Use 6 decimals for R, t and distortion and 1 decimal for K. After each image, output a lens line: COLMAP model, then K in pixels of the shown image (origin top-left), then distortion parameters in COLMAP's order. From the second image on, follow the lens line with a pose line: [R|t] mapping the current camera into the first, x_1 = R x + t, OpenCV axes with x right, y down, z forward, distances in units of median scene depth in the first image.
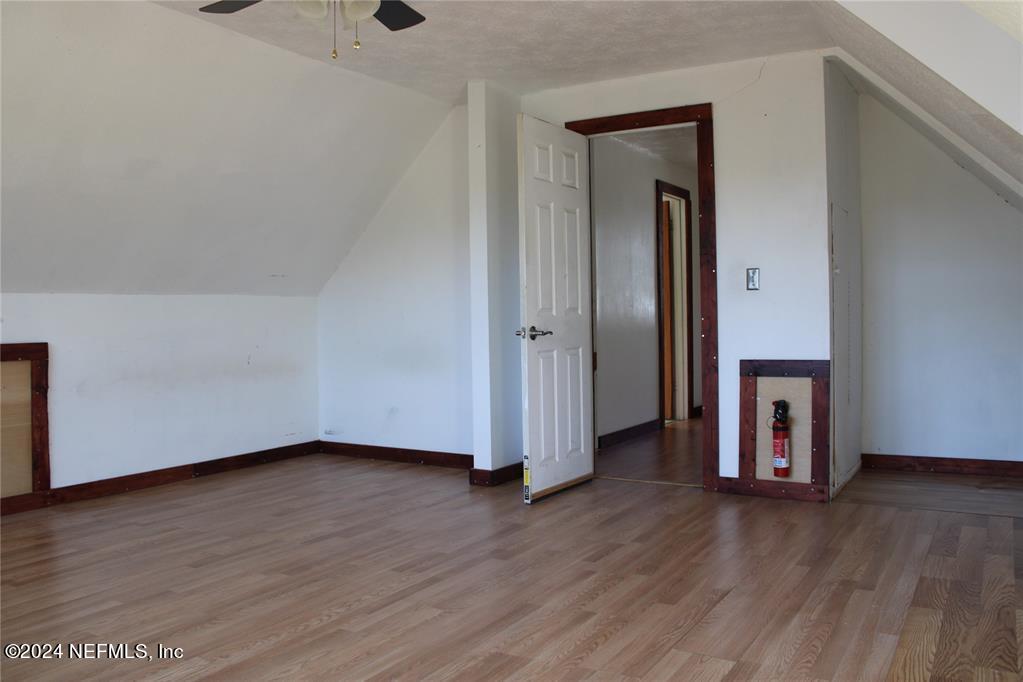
lens RADIAL K [[849.6, 0, 511.5], [0, 849.6, 341.0], [0, 0, 1]] dist [-0.170536, 0.150252]
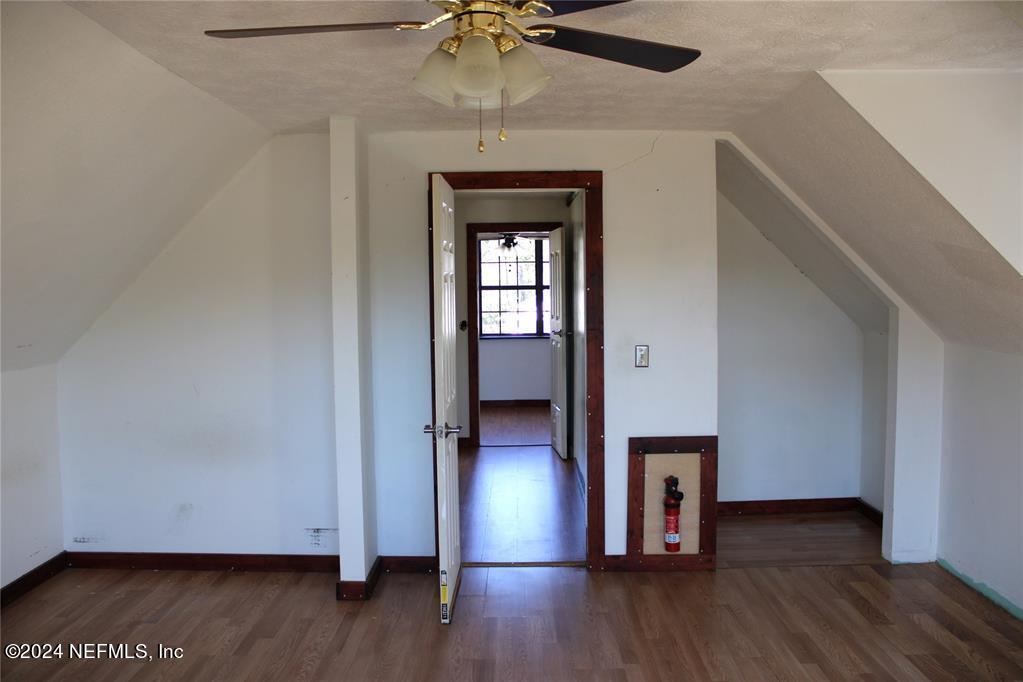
lens RADIAL K [[849.6, 0, 511.5], [0, 849.6, 341.0], [0, 0, 1]] dist [-0.170536, 0.150252]
pose [[0.855535, -0.027005, 0.517040, -0.357332], [0.011717, 0.999393, 0.032811, -0.126286], [-0.517612, -0.022013, 0.855332, 0.227985]]
